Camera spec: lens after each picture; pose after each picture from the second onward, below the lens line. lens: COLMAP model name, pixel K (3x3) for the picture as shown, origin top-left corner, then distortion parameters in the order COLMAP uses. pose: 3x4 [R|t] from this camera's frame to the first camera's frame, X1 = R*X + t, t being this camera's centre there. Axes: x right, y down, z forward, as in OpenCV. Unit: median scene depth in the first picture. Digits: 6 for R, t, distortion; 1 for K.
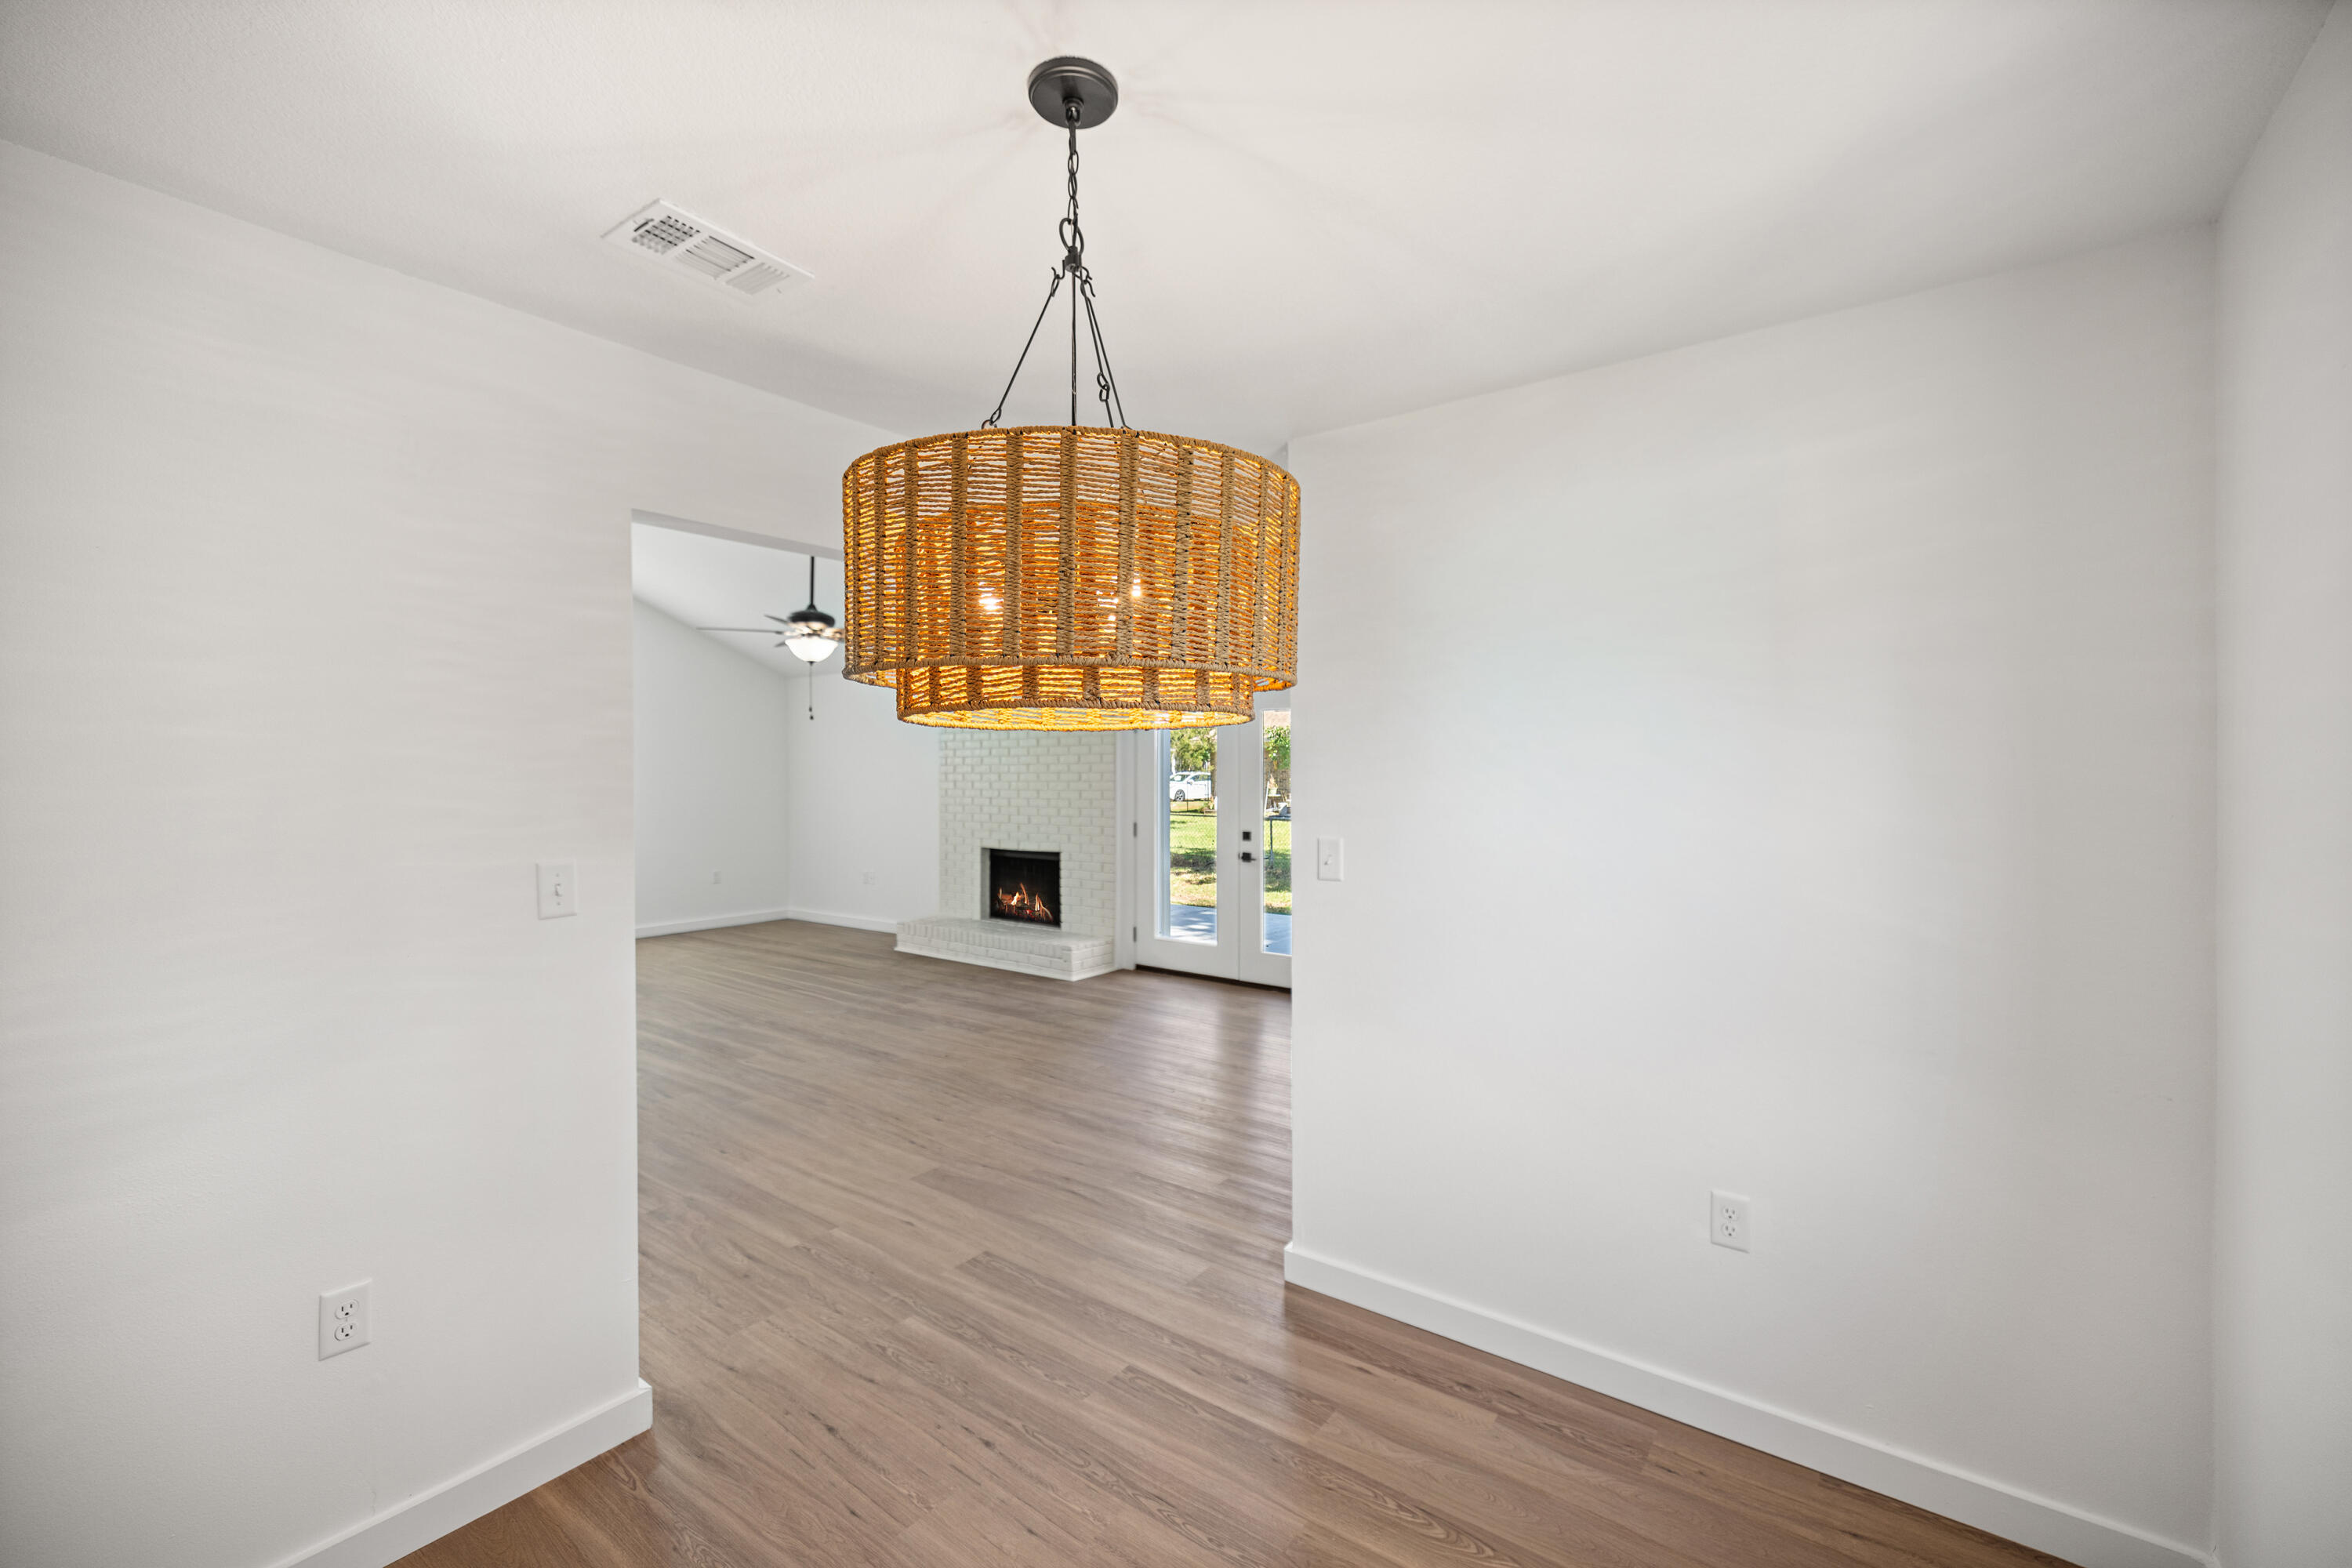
lens RADIAL K [[994.3, 0, 1162.3], [0, 994.3, 774.8], [0, 0, 1]] dist [-0.000391, 0.000011]
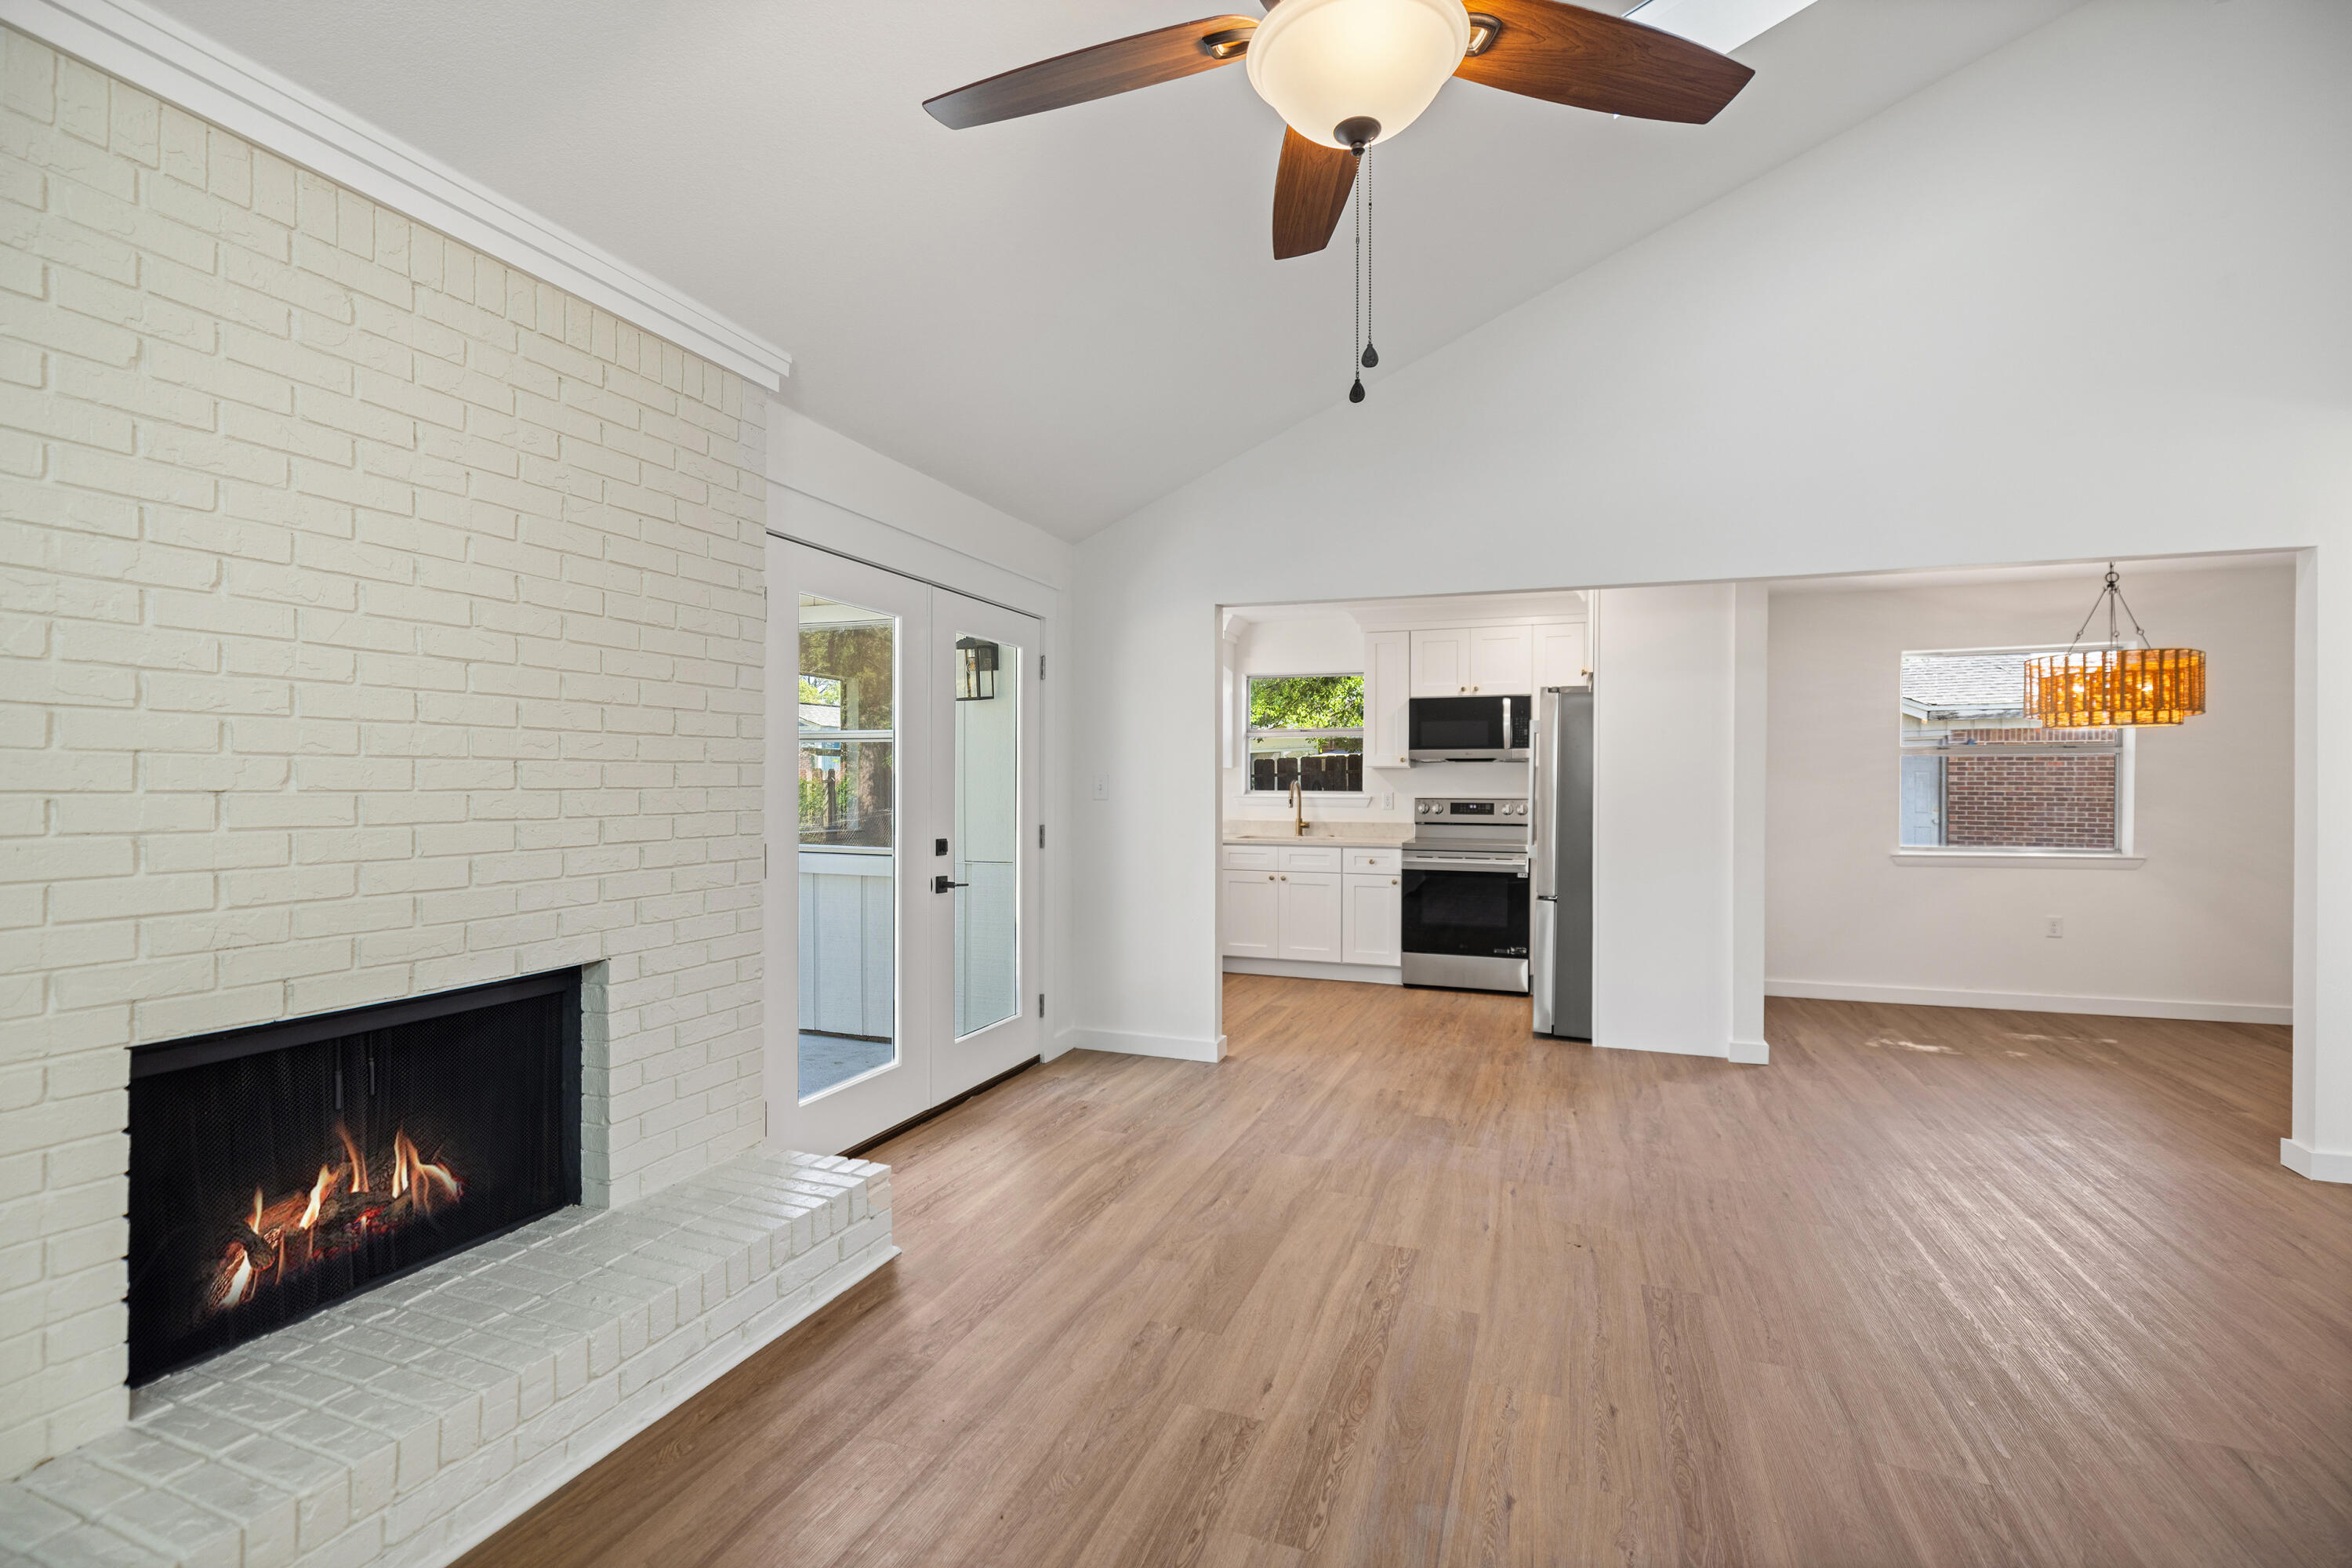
lens RADIAL K [[1077.6, 0, 1168.8], [0, 1077.6, 783.8], [0, 0, 1]] dist [-0.002229, -0.000170]
pose [[-0.291791, 0.003297, 0.956476, -0.497221], [0.005467, 0.999983, -0.001780, 0.025277], [-0.956466, 0.004710, -0.291804, 0.972365]]
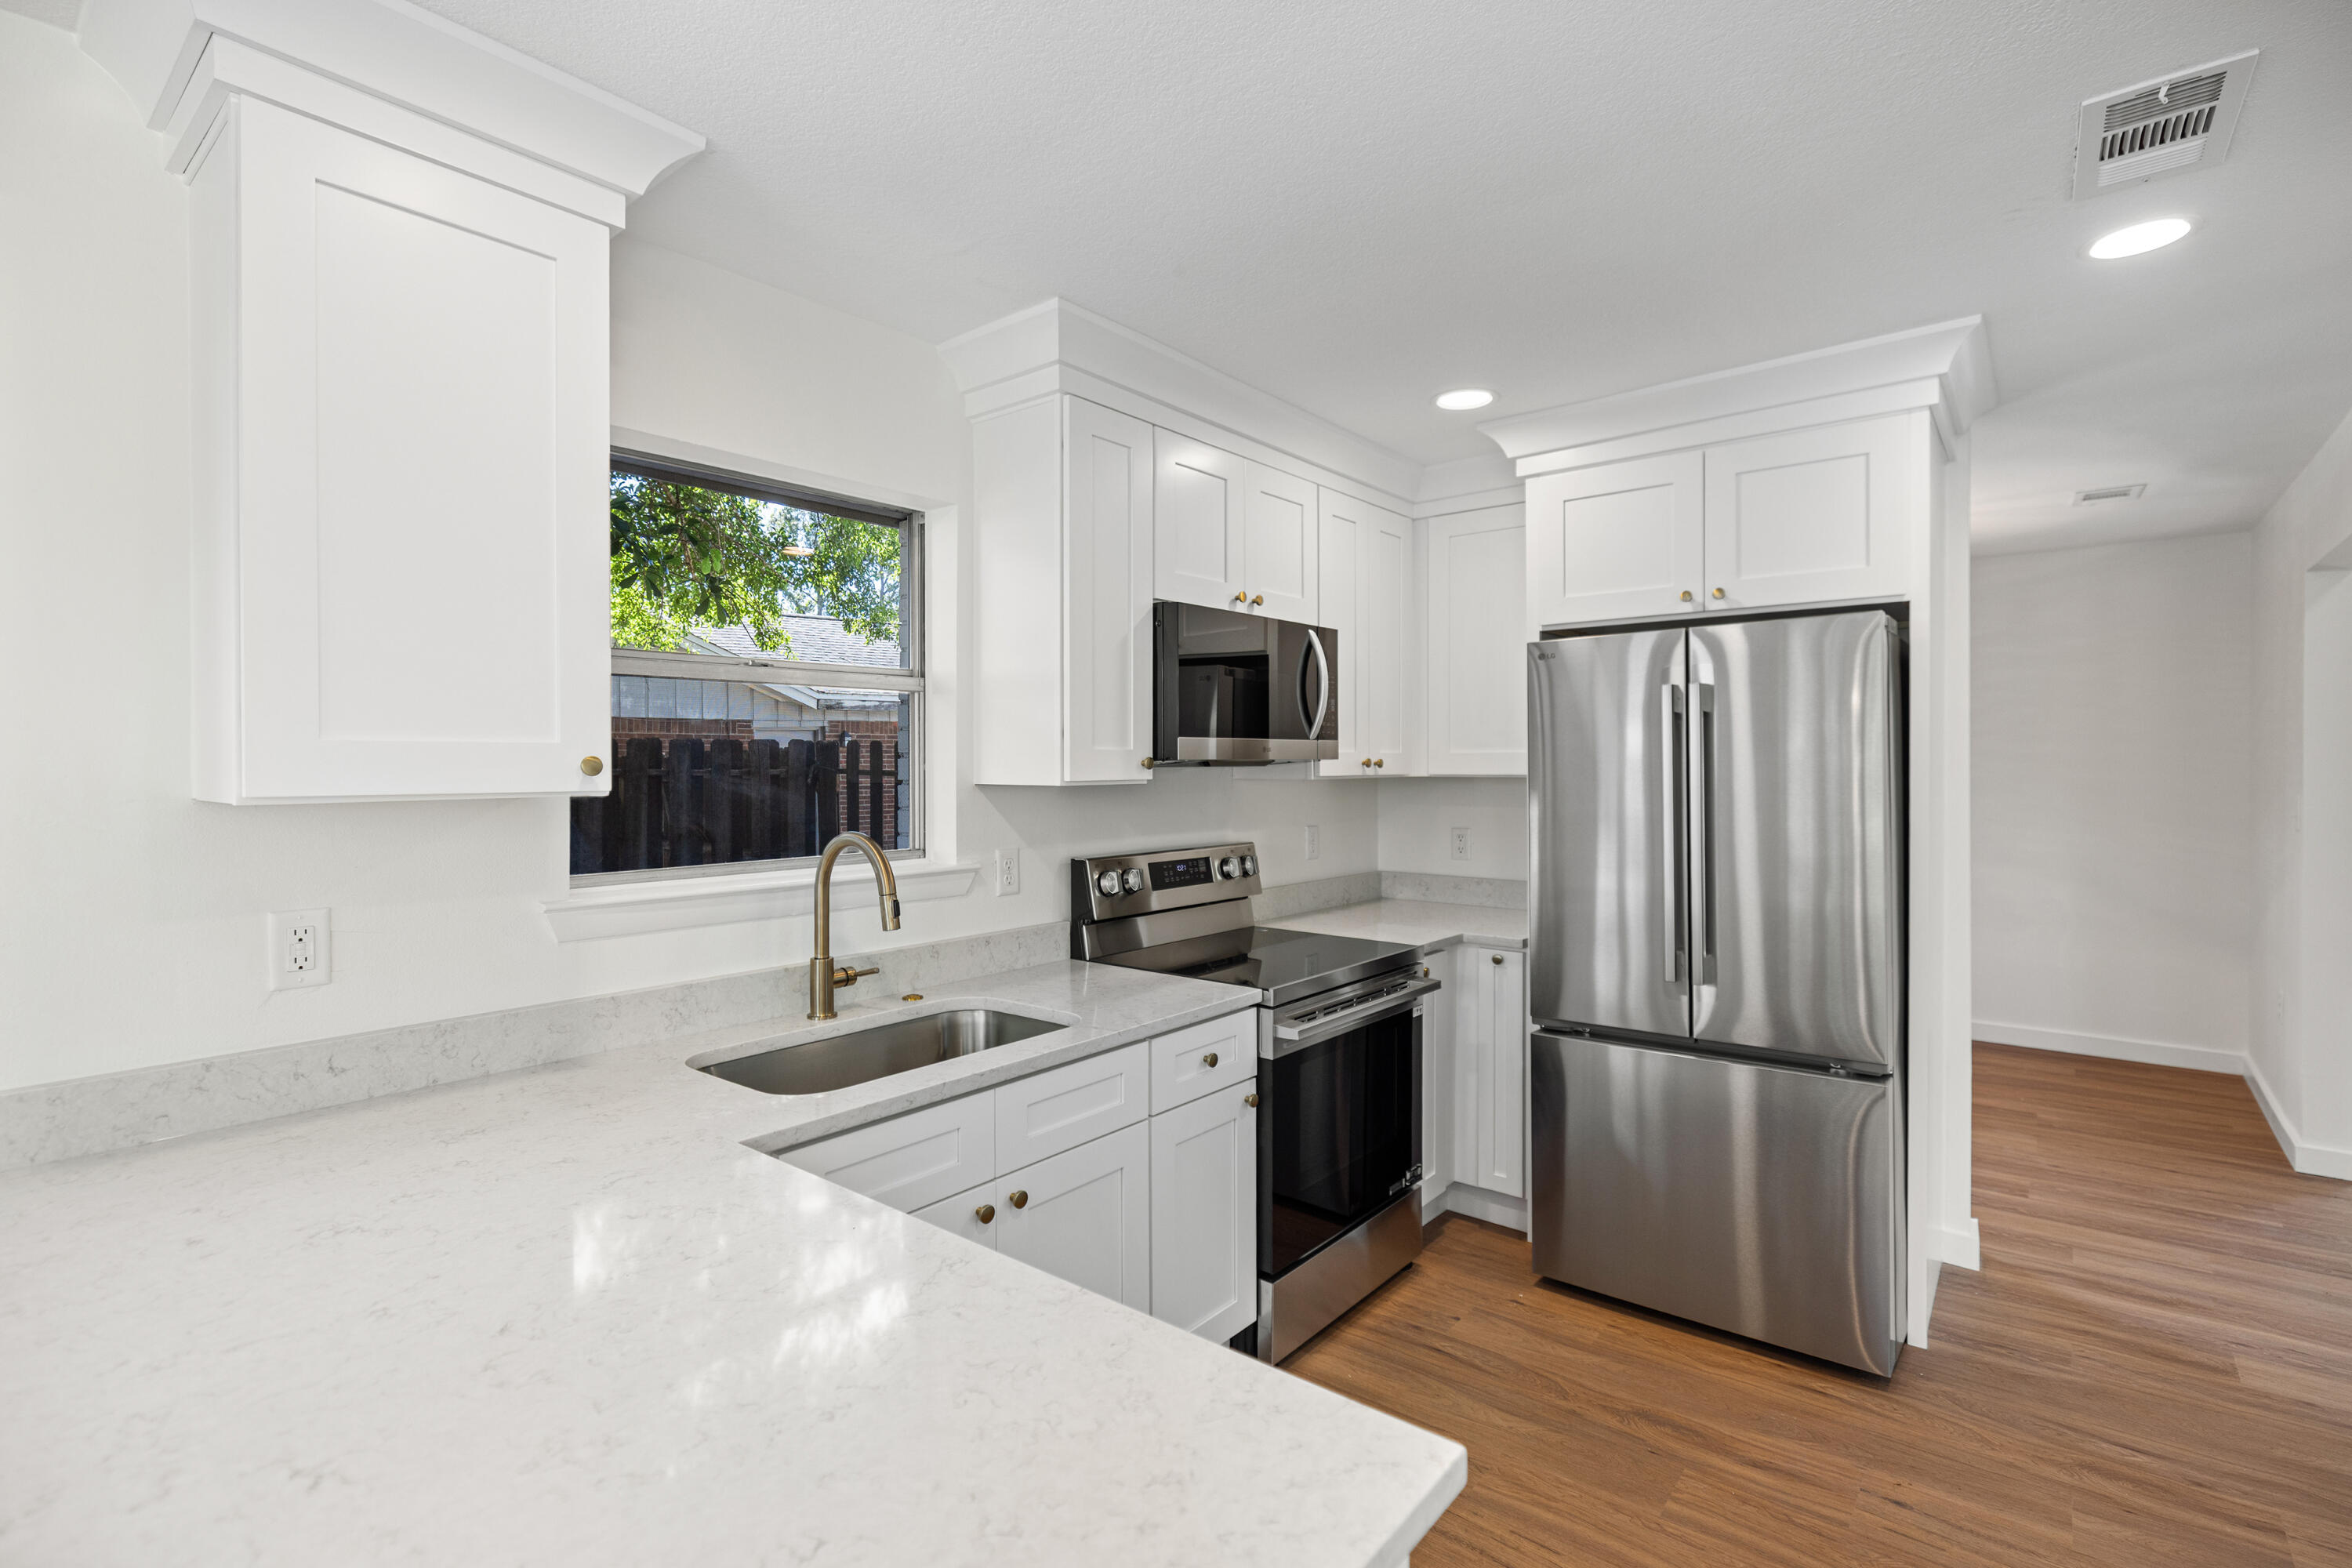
lens RADIAL K [[1081.0, 0, 1180.5], [0, 1081.0, 784.4], [0, 0, 1]] dist [-0.000833, 0.000367]
pose [[-0.999130, 0.013535, 0.039448, 0.351610], [0.014519, 0.999588, 0.024771, 0.001421], [-0.039097, 0.025322, -0.998915, 0.850443]]
